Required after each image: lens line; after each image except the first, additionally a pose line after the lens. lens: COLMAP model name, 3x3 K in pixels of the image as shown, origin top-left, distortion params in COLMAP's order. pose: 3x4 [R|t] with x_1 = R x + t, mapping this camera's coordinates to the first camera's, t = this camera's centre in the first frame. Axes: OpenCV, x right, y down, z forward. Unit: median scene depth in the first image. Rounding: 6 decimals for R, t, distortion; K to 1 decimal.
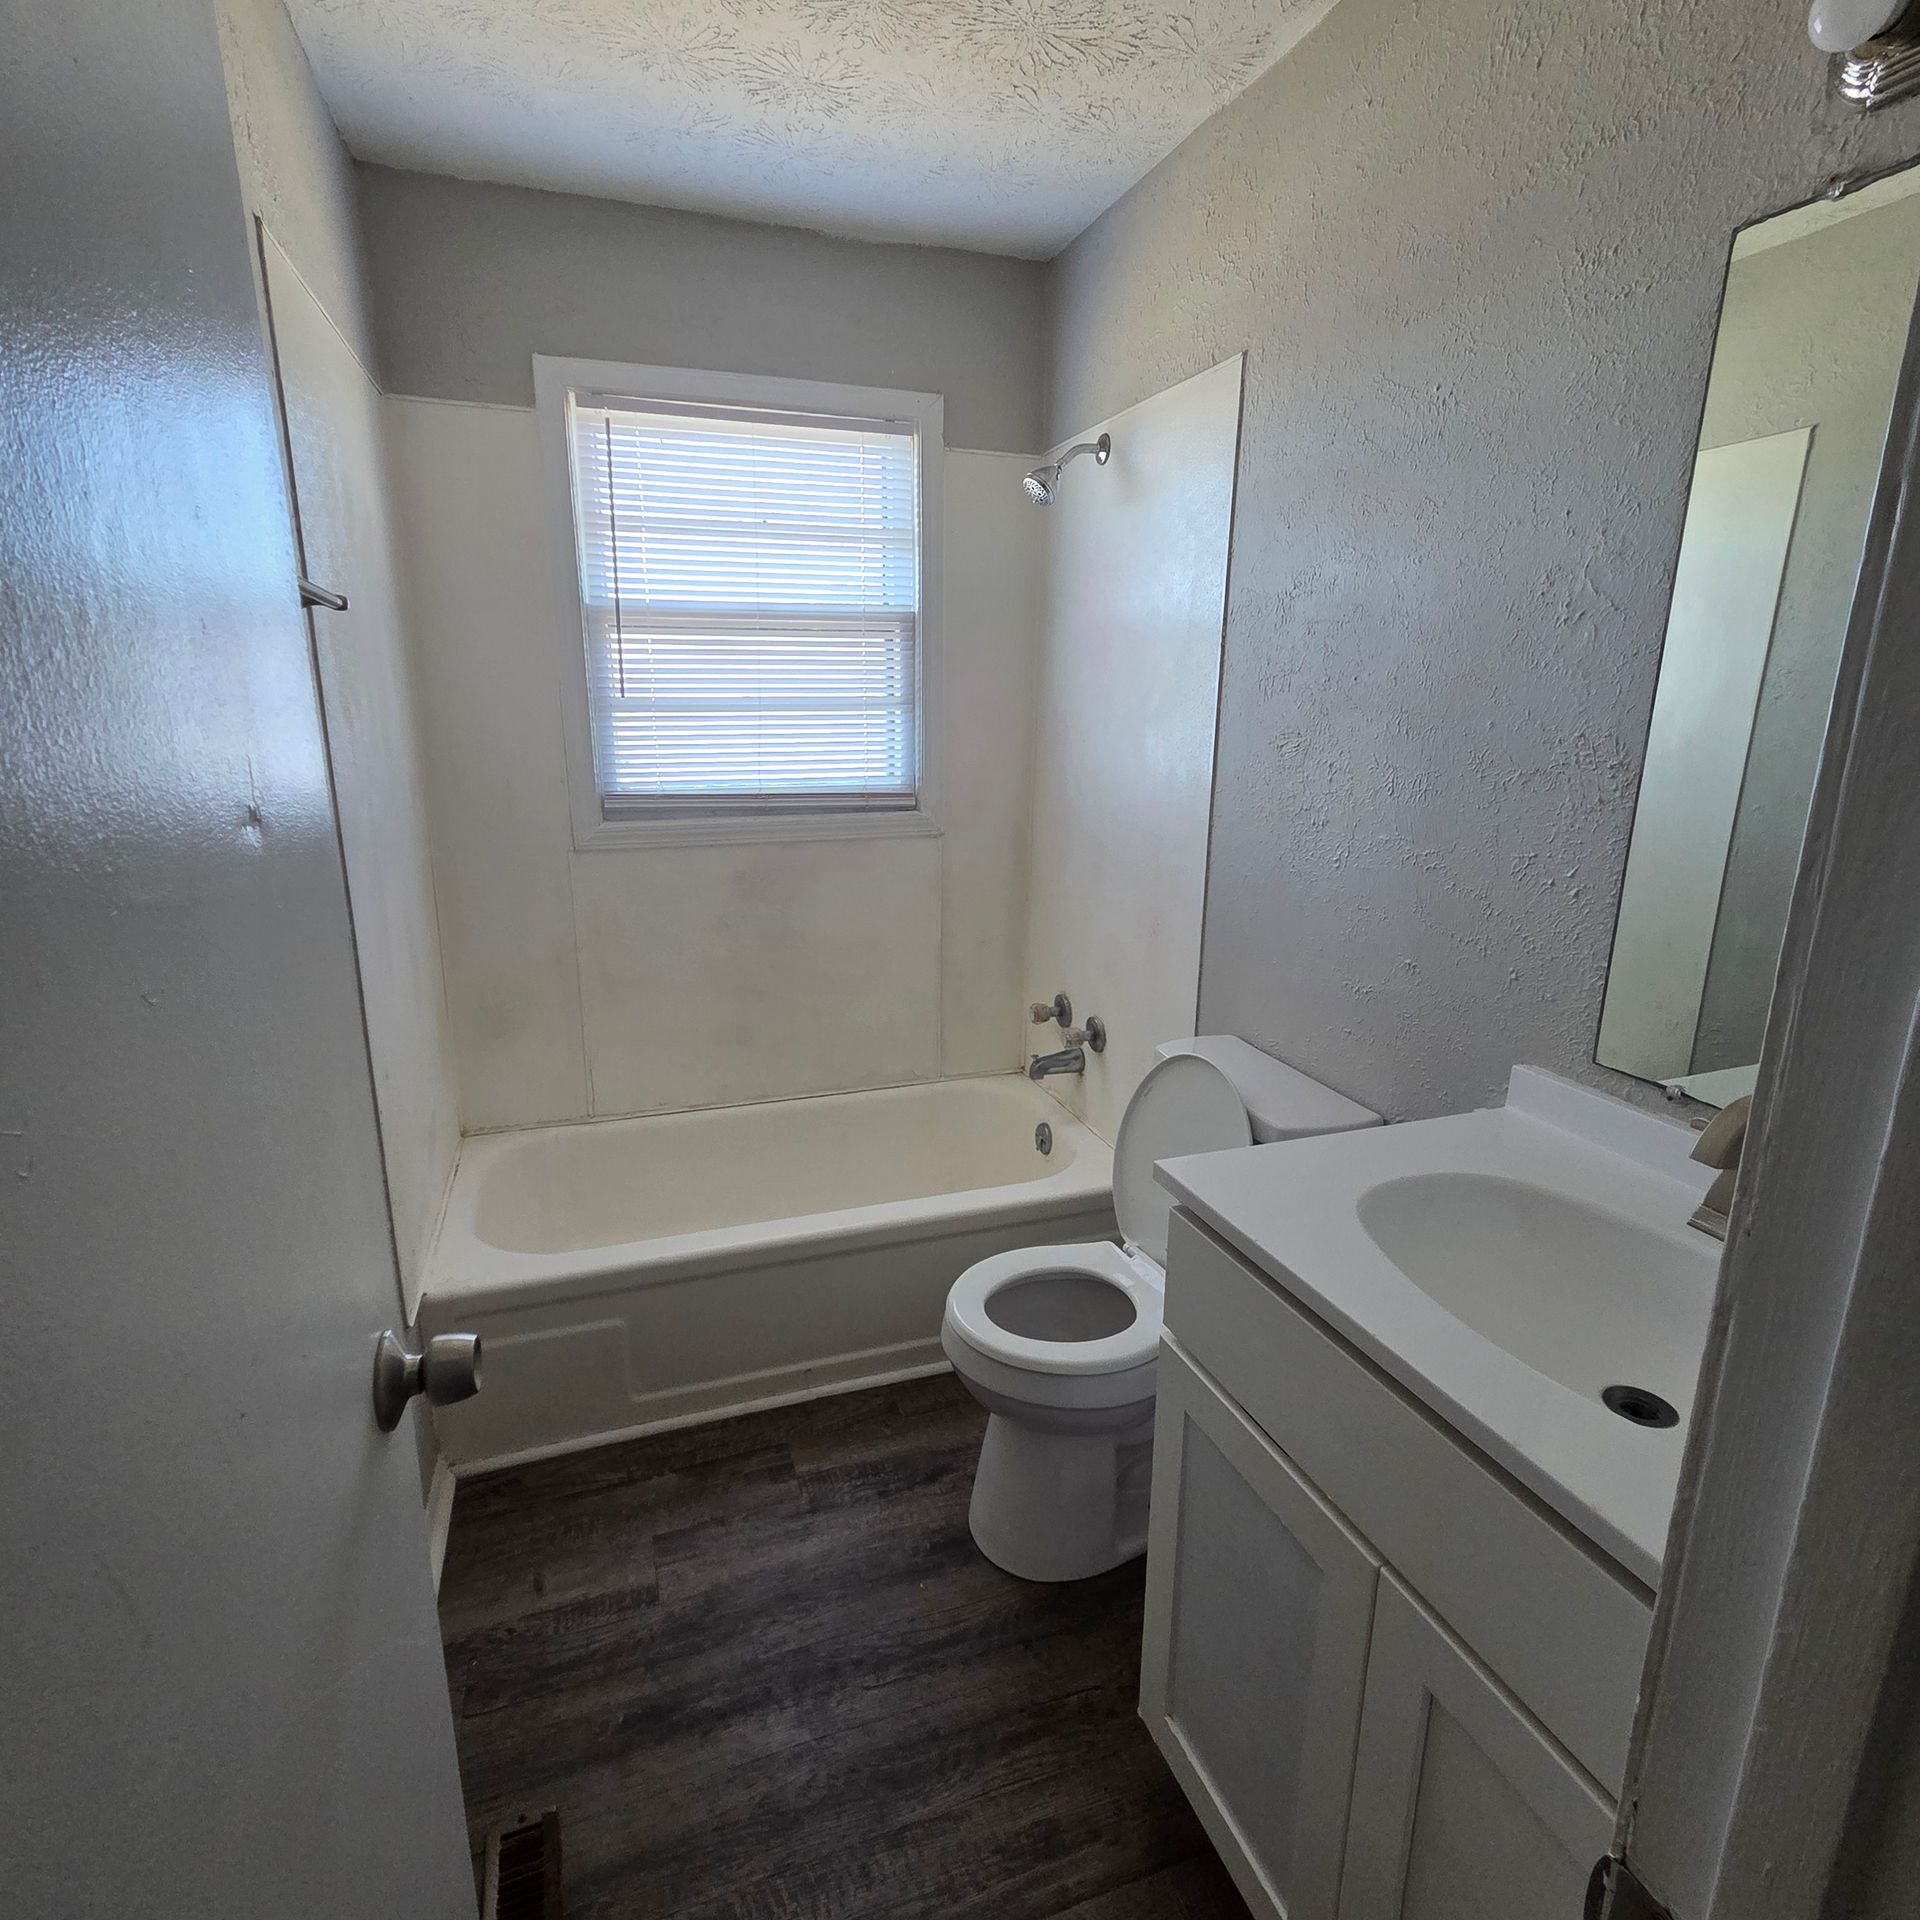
lens RADIAL K [[1044.4, 0, 937.4], [0, 1044.4, 951.2], [0, 0, 1]] dist [0.005766, 0.002623]
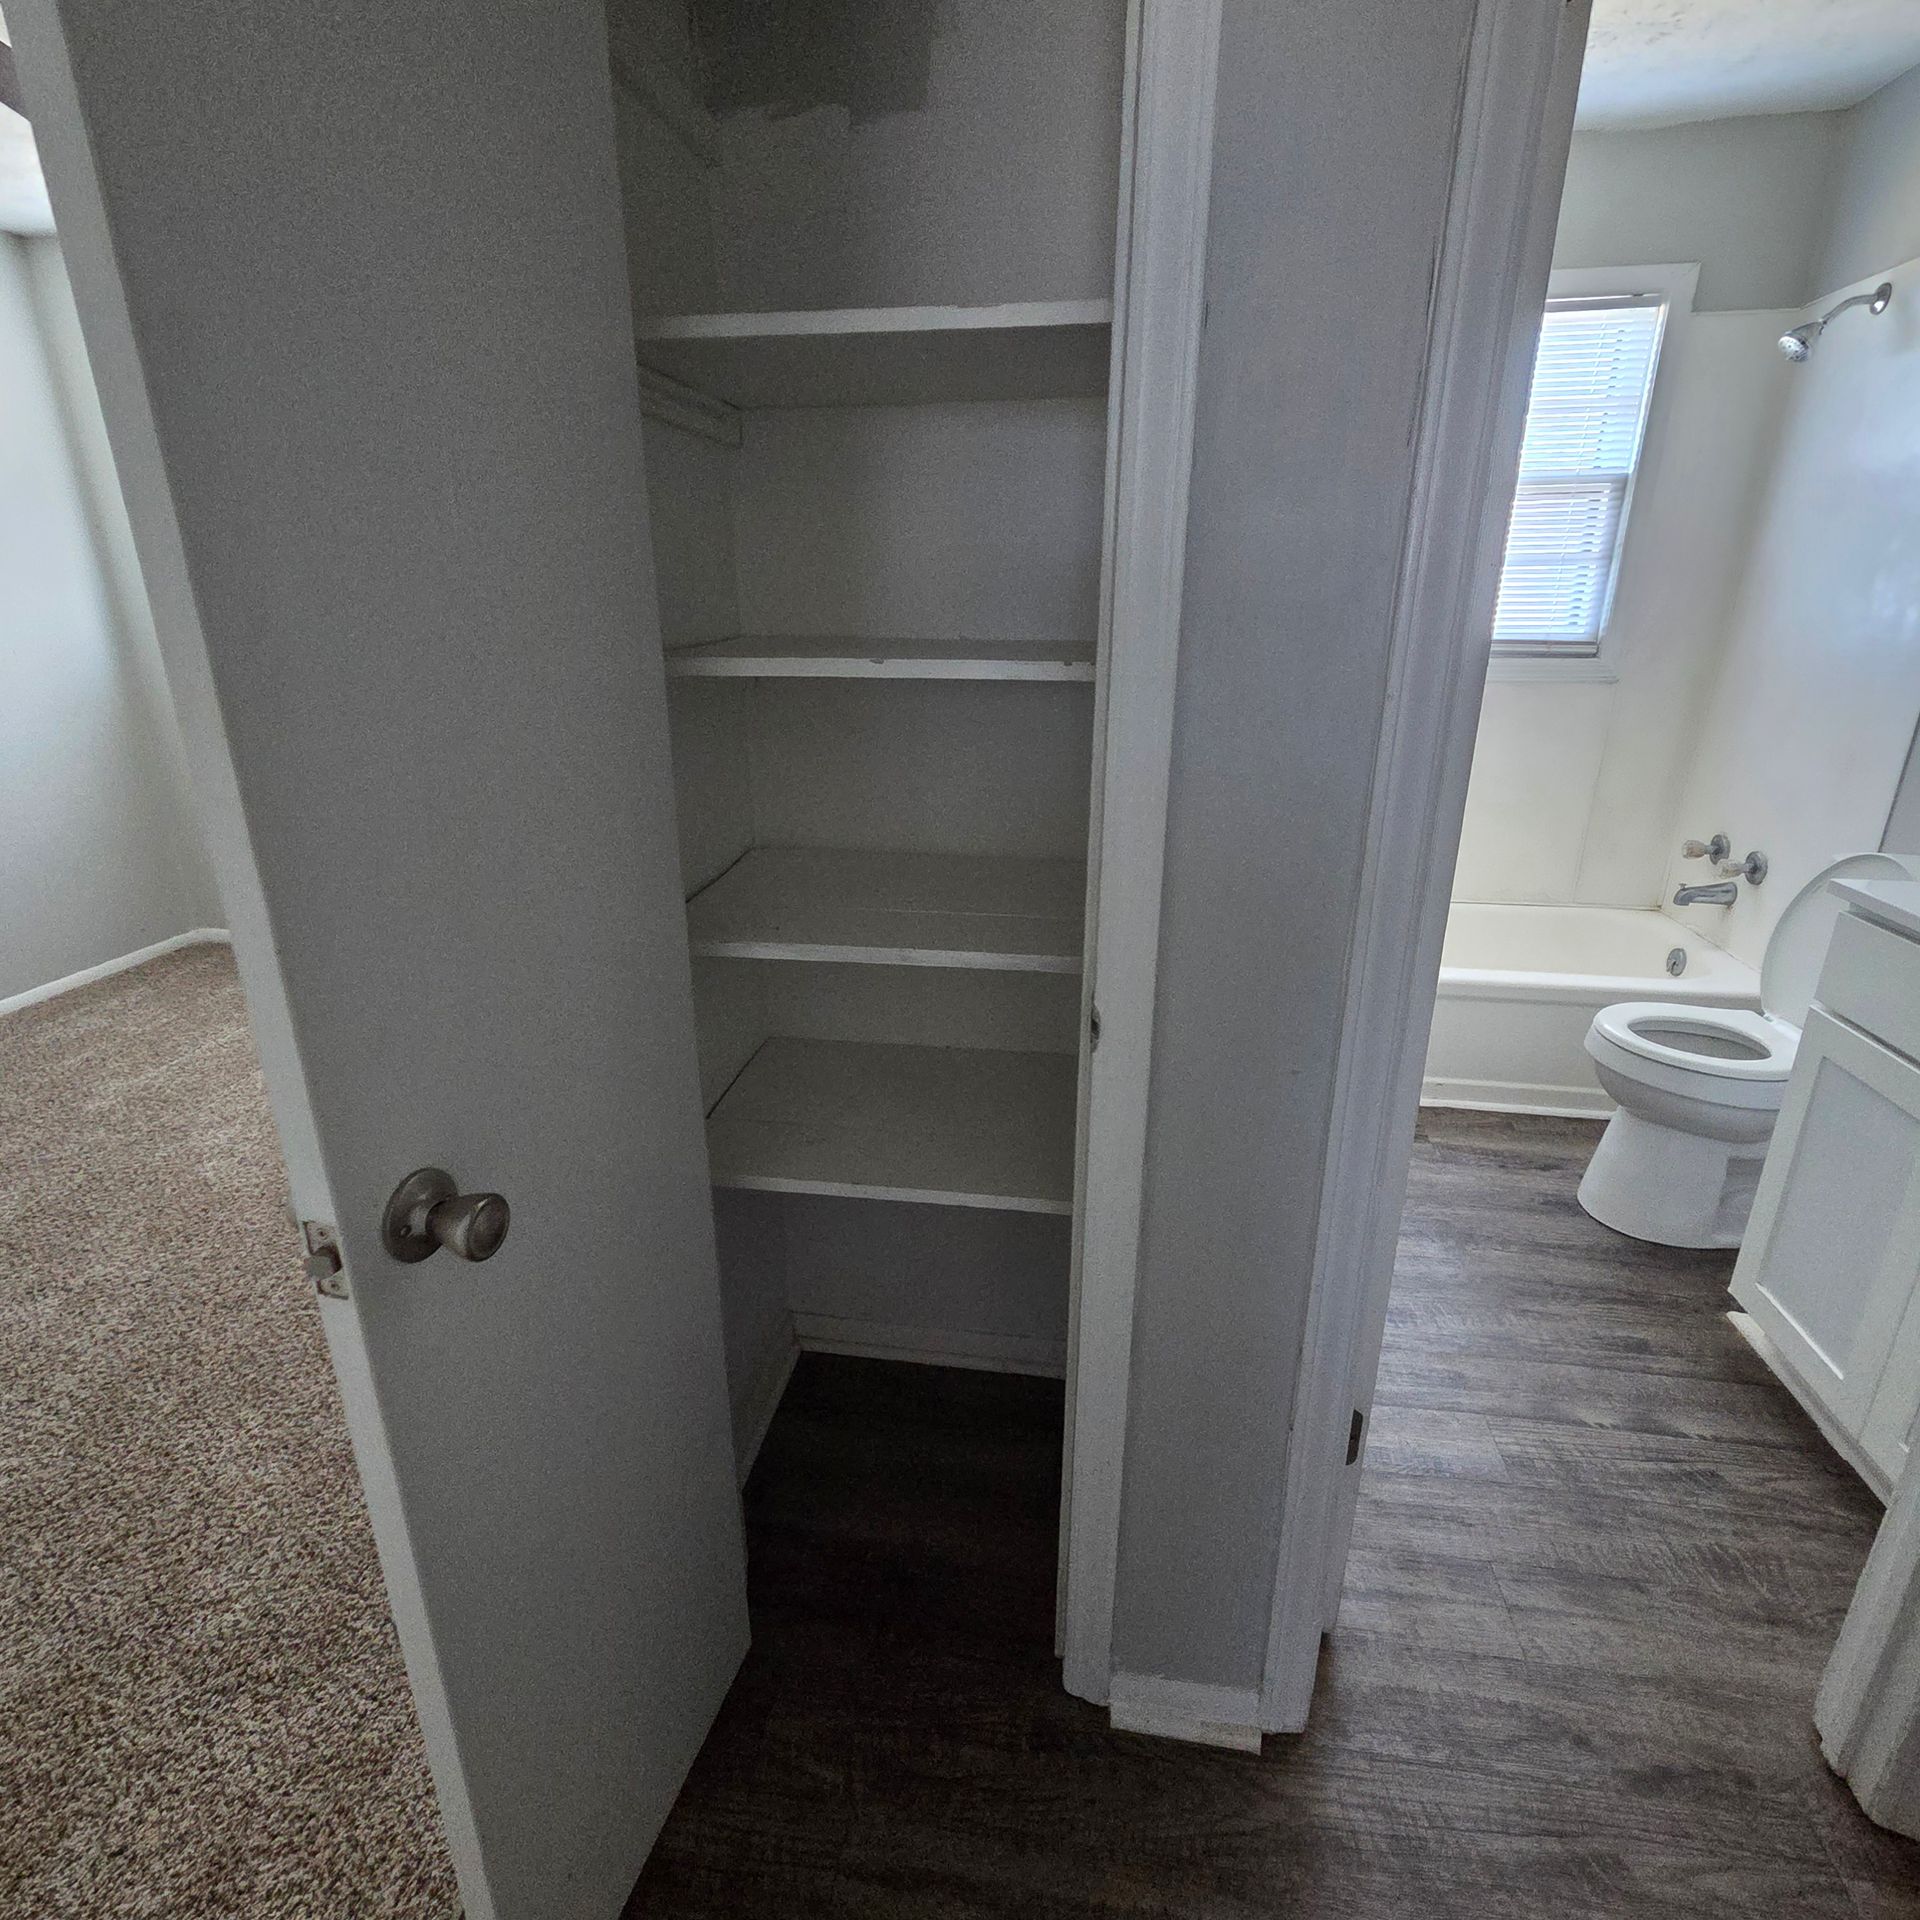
lens RADIAL K [[1044.7, 0, 945.9], [0, 1044.7, 953.8], [0, 0, 1]] dist [-0.004197, 0.002333]
pose [[0.879766, 0.149062, -0.451433, -0.103629], [-0.103333, 0.986828, 0.124470, 0.143909], [0.464040, -0.062857, 0.883581, -0.428499]]
